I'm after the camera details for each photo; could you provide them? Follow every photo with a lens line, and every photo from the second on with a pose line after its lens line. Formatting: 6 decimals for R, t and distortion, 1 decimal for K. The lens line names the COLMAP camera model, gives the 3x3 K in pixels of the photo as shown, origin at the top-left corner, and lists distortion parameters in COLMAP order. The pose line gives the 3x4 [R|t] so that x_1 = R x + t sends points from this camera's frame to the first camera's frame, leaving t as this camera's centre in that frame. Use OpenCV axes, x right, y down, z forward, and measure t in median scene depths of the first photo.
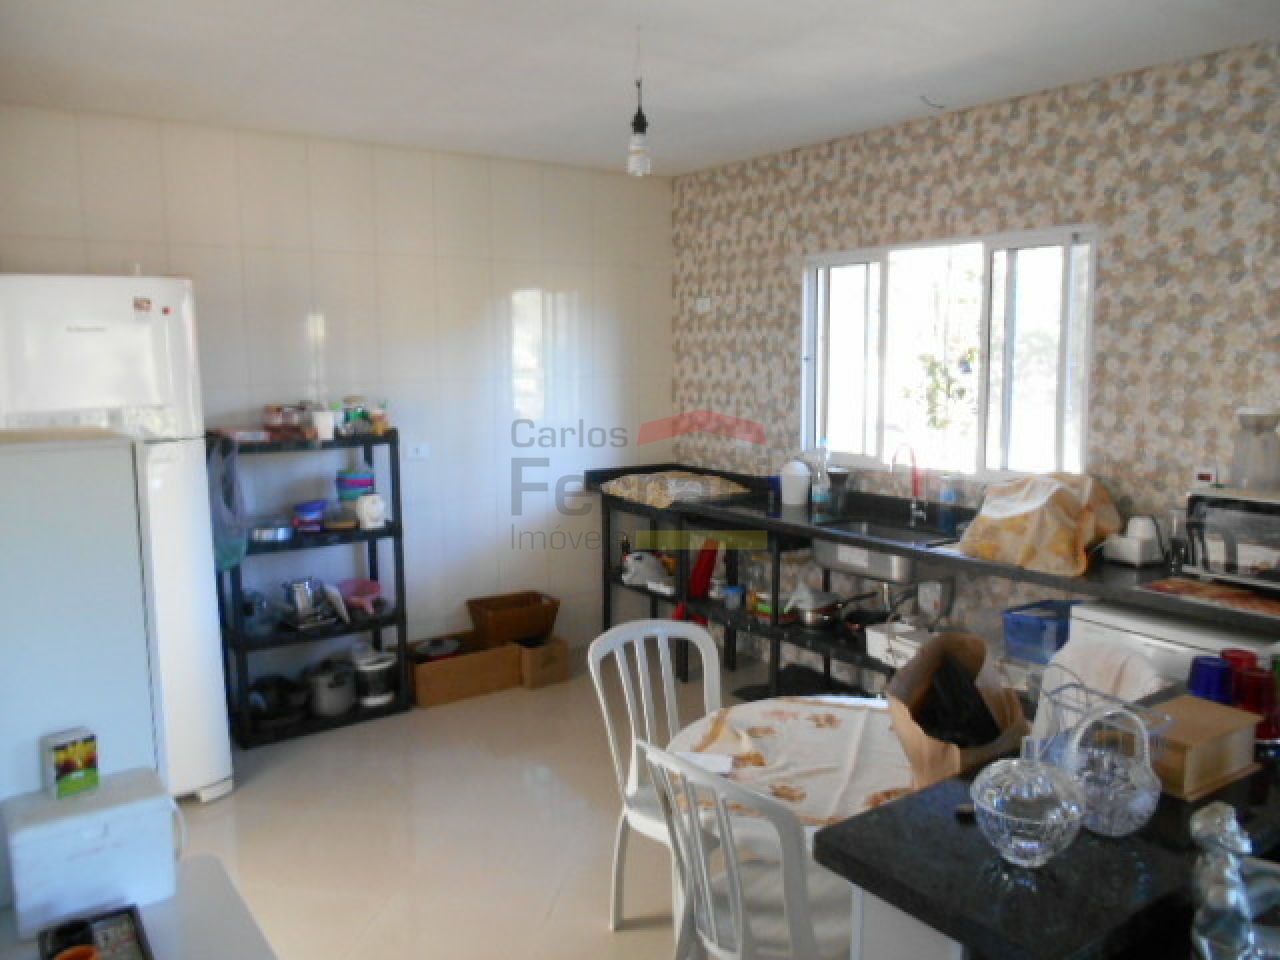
lens RADIAL K [[1054.6, 0, 636.7], [0, 1054.6, 485.4], [0, 0, 1]] dist [0.025348, 0.001054]
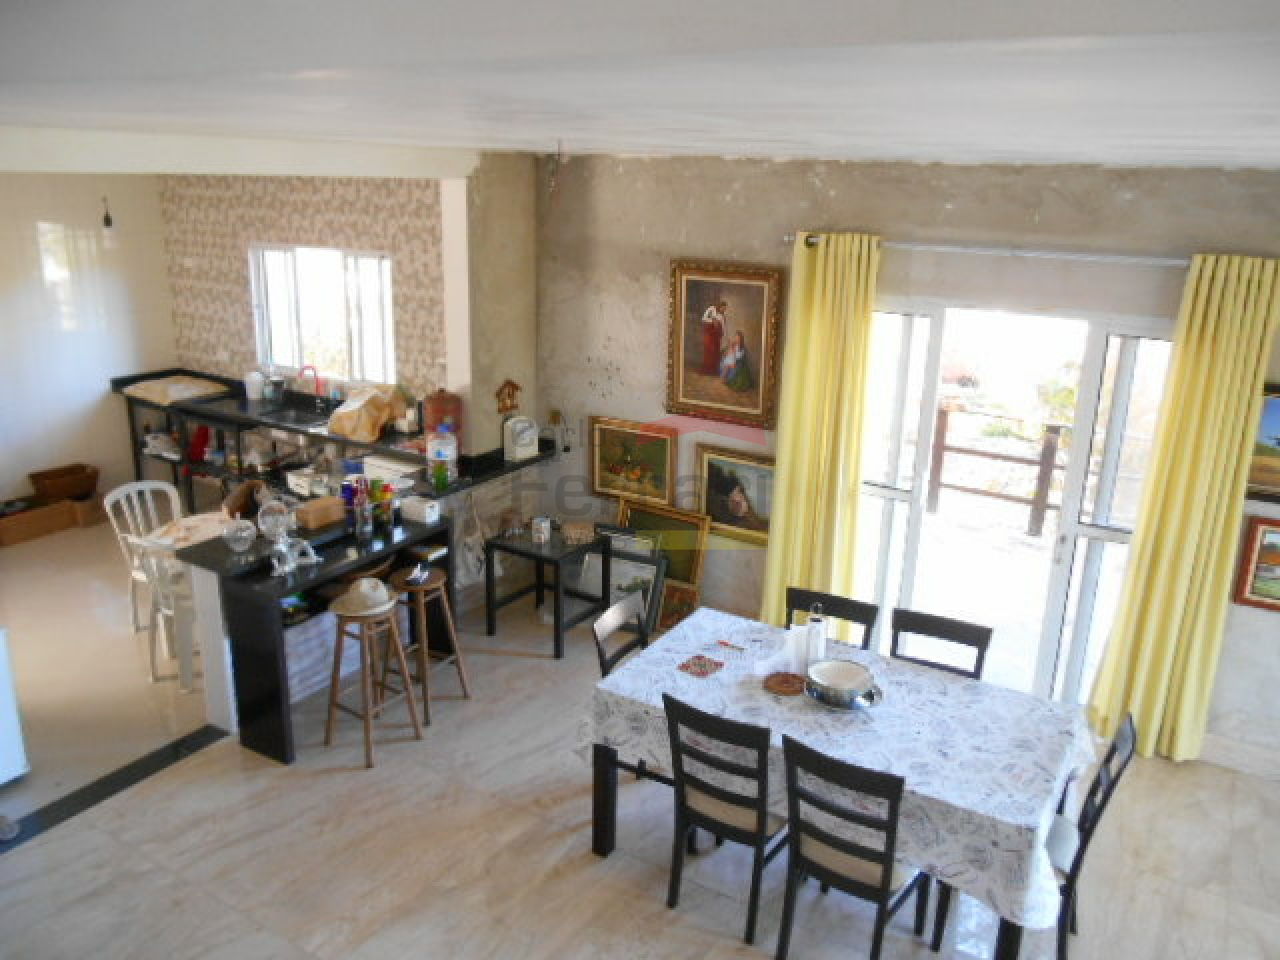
lens RADIAL K [[991.2, 0, 628.3], [0, 991.2, 475.6], [0, 0, 1]] dist [-0.002232, 0.011083]
pose [[0.920797, -0.085414, 0.380575, 0.094580], [0.026113, 0.987038, 0.158345, -0.098045], [-0.389167, -0.135866, 0.911092, -0.665140]]
